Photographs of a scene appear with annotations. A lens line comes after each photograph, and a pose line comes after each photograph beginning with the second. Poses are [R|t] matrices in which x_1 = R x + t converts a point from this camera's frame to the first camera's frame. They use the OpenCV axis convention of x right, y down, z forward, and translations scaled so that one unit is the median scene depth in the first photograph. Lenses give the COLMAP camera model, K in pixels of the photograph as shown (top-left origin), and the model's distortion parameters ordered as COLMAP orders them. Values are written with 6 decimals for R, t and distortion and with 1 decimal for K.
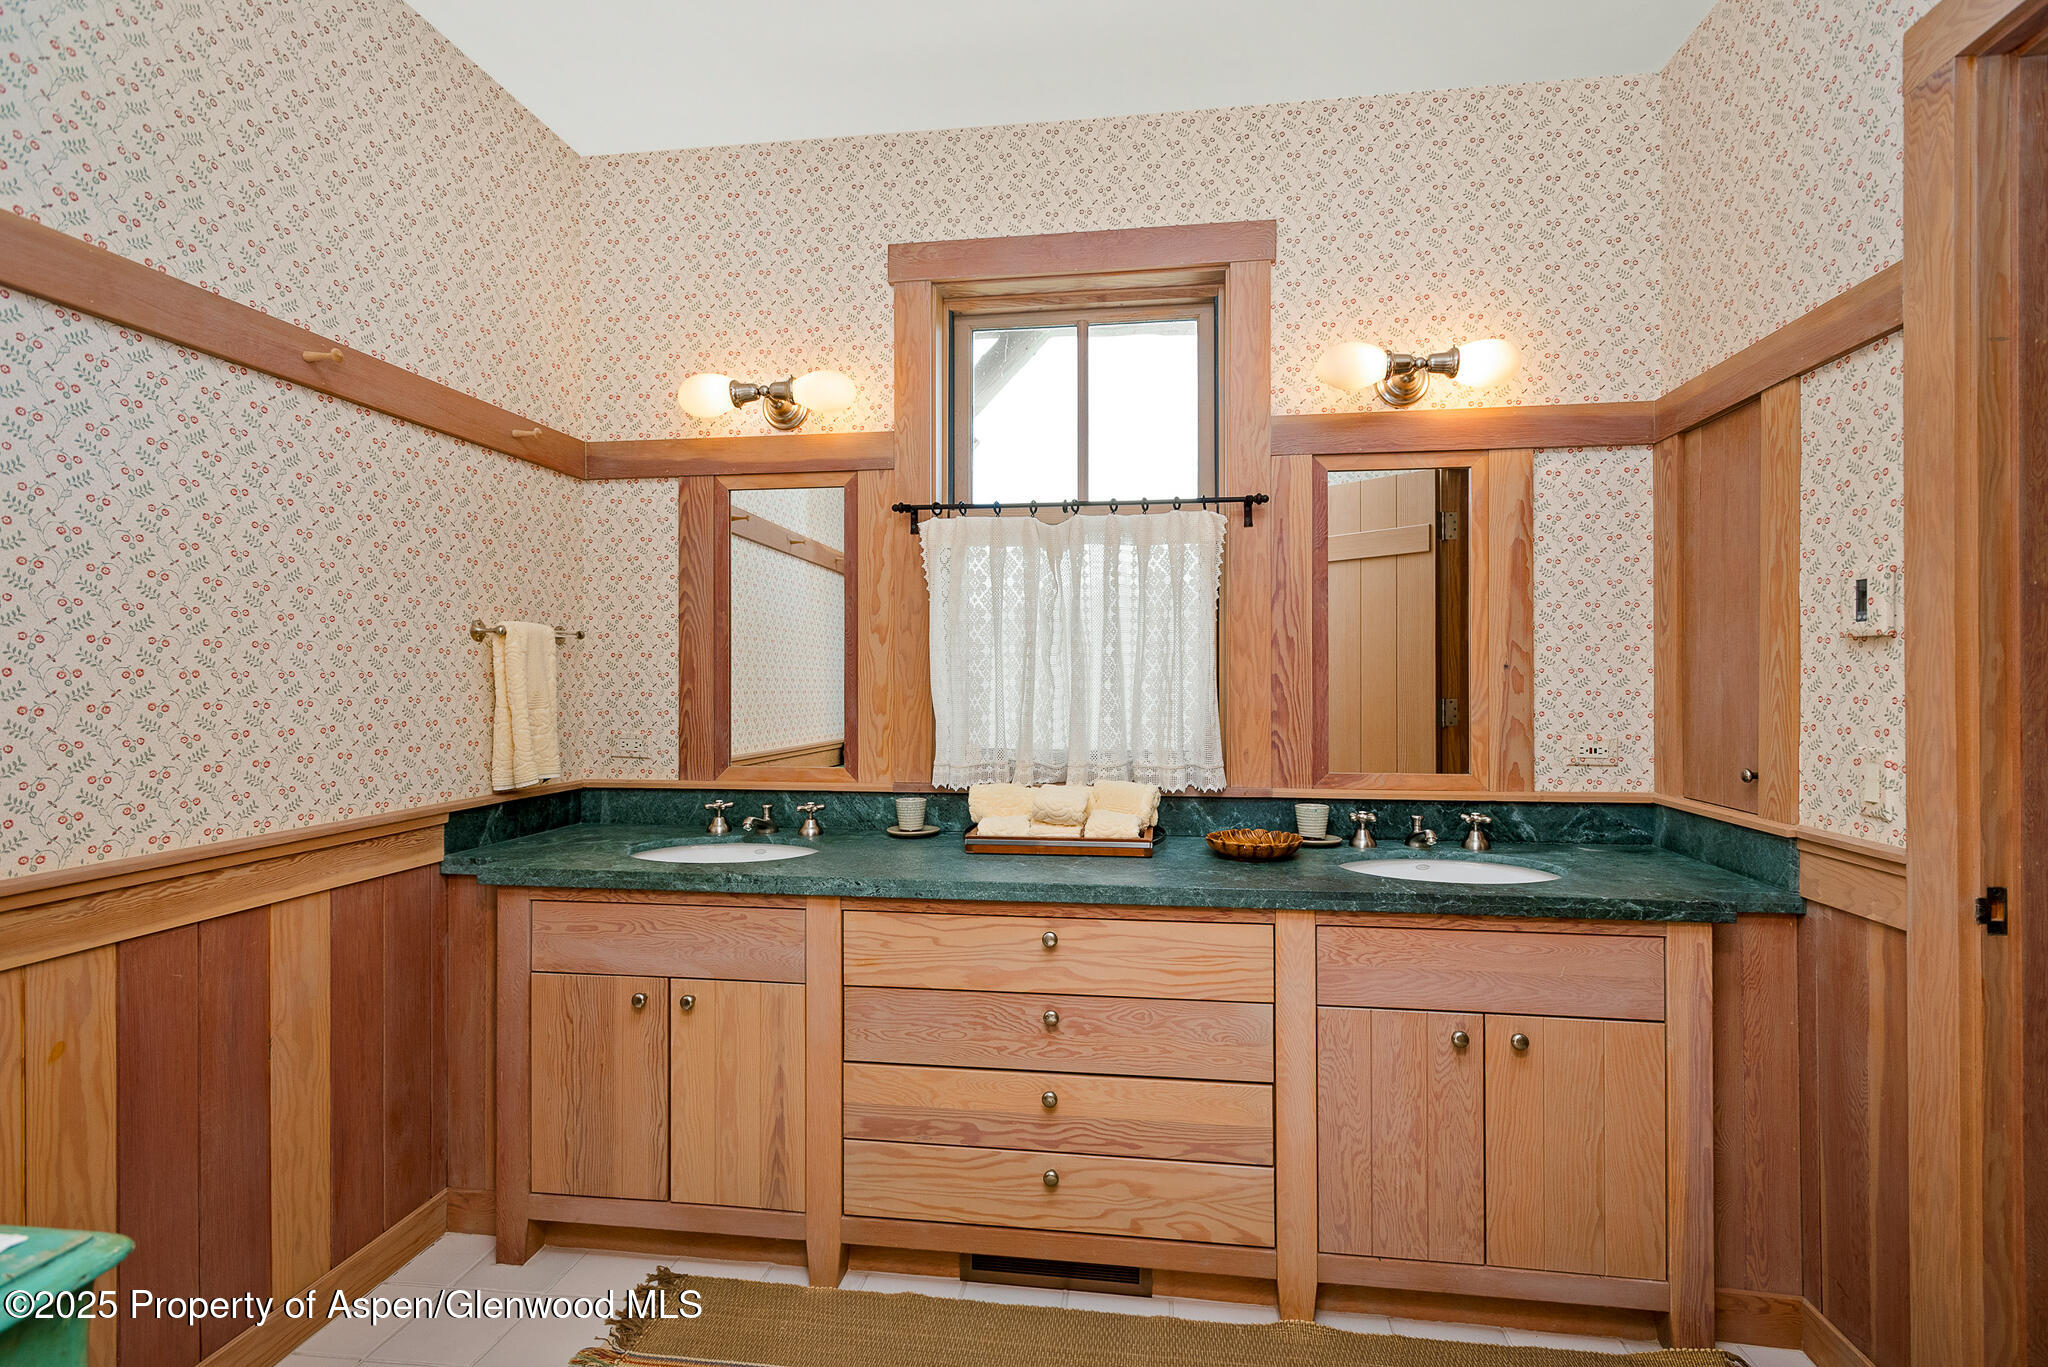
lens RADIAL K [[955.0, 0, 1029.7], [0, 955.0, 680.6], [0, 0, 1]] dist [0.001863, -0.001218]
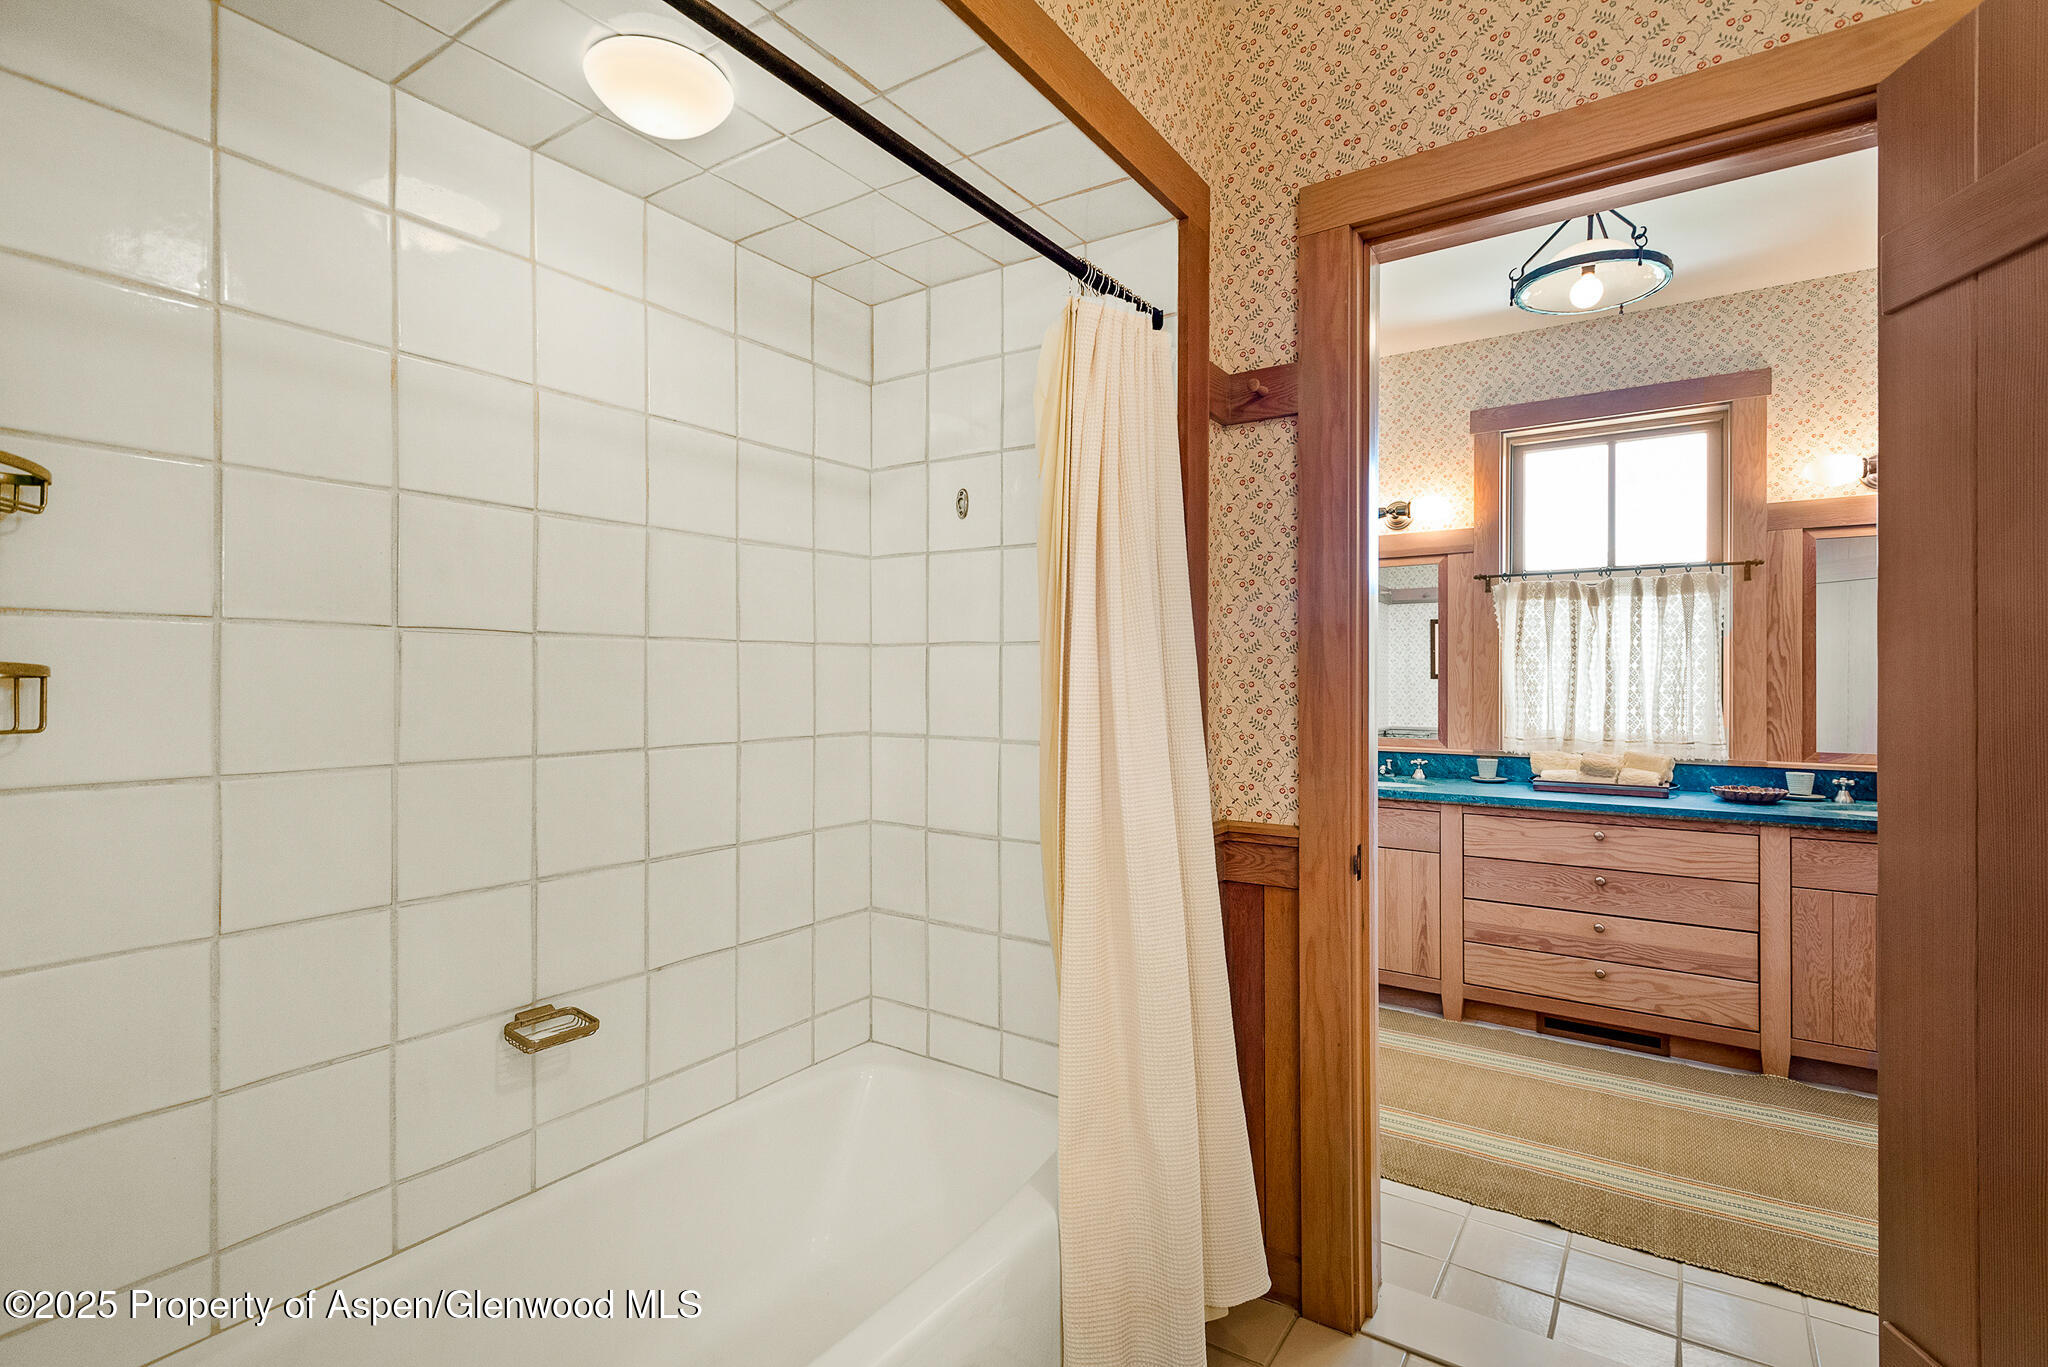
lens RADIAL K [[955.0, 0, 1023.5], [0, 955.0, 678.6], [0, 0, 1]] dist [0.001863, -0.001218]
pose [[0.897833, 0.001744, -0.440333, -0.121870], [-0.002826, 0.999994, -0.001801, -0.006323], [0.440328, 0.002861, 0.897833, -0.804848]]
